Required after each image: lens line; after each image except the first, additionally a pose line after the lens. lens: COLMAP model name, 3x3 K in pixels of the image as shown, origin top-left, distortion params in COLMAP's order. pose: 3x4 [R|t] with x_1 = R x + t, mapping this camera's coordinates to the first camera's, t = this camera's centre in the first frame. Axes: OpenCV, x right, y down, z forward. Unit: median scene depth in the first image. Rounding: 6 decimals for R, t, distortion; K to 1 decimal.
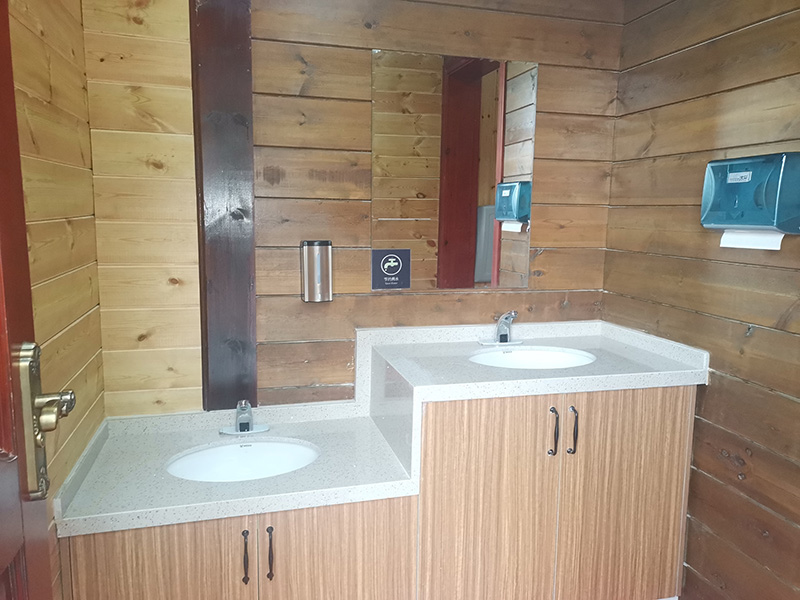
lens RADIAL K [[606.6, 0, 397.8], [0, 606.6, 301.1], [0, 0, 1]] dist [0.027242, -0.004594]
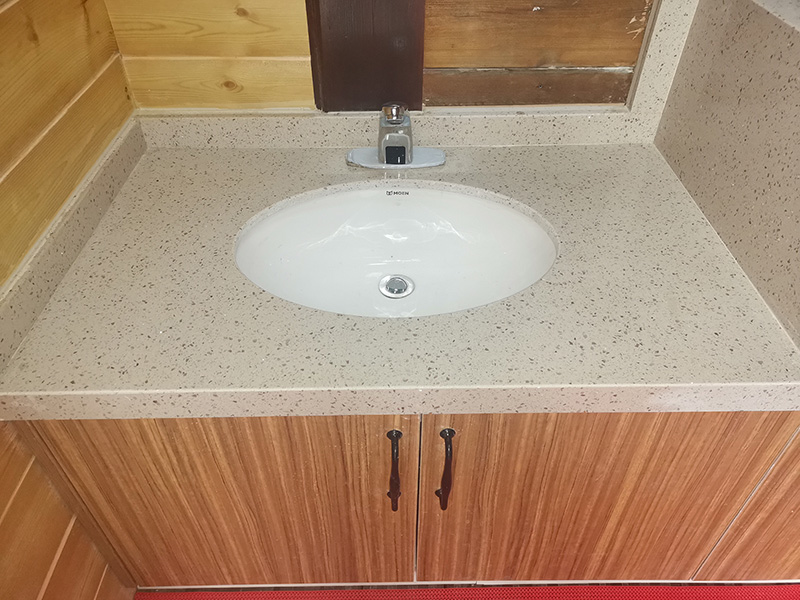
lens RADIAL K [[606.6, 0, 397.8], [0, 606.6, 301.1], [0, 0, 1]] dist [0.027242, -0.004594]
pose [[0.969153, 0.150009, -0.195552, -0.151634], [-0.020023, 0.838740, 0.544164, 0.045550], [0.245647, -0.523463, 0.815870, 0.596419]]
